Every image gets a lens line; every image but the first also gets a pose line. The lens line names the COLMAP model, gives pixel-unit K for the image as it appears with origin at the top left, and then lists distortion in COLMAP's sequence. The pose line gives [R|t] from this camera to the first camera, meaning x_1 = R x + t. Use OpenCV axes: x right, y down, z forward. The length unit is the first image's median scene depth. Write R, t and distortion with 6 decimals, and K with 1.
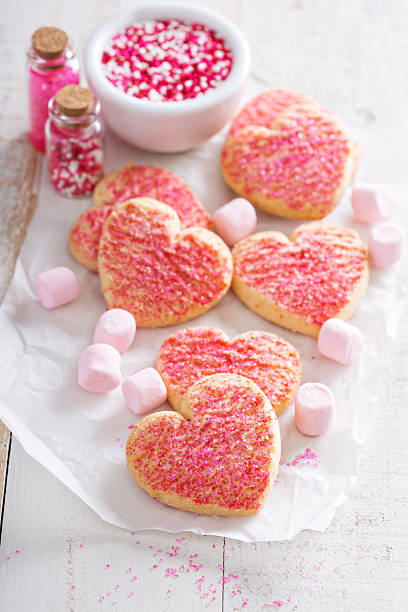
lens RADIAL K [[1918.0, 0, 204.0], [0, 1918.0, 305.9], [0, 0, 1]] dist [-0.096558, 2.025477]
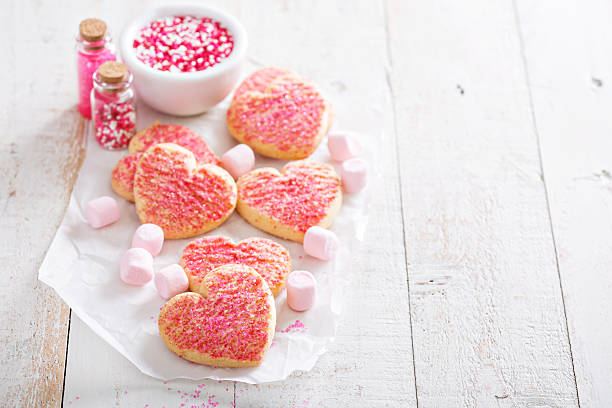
lens RADIAL K [[1918.0, 0, 305.8], [0, 1918.0, 204.1], [0, 0, 1]] dist [-0.096558, 2.025477]
pose [[0.998883, -0.029899, 0.036590, 0.013618], [0.034198, 0.991801, -0.123129, 0.149772], [-0.032609, 0.124242, 0.991716, -0.294740]]
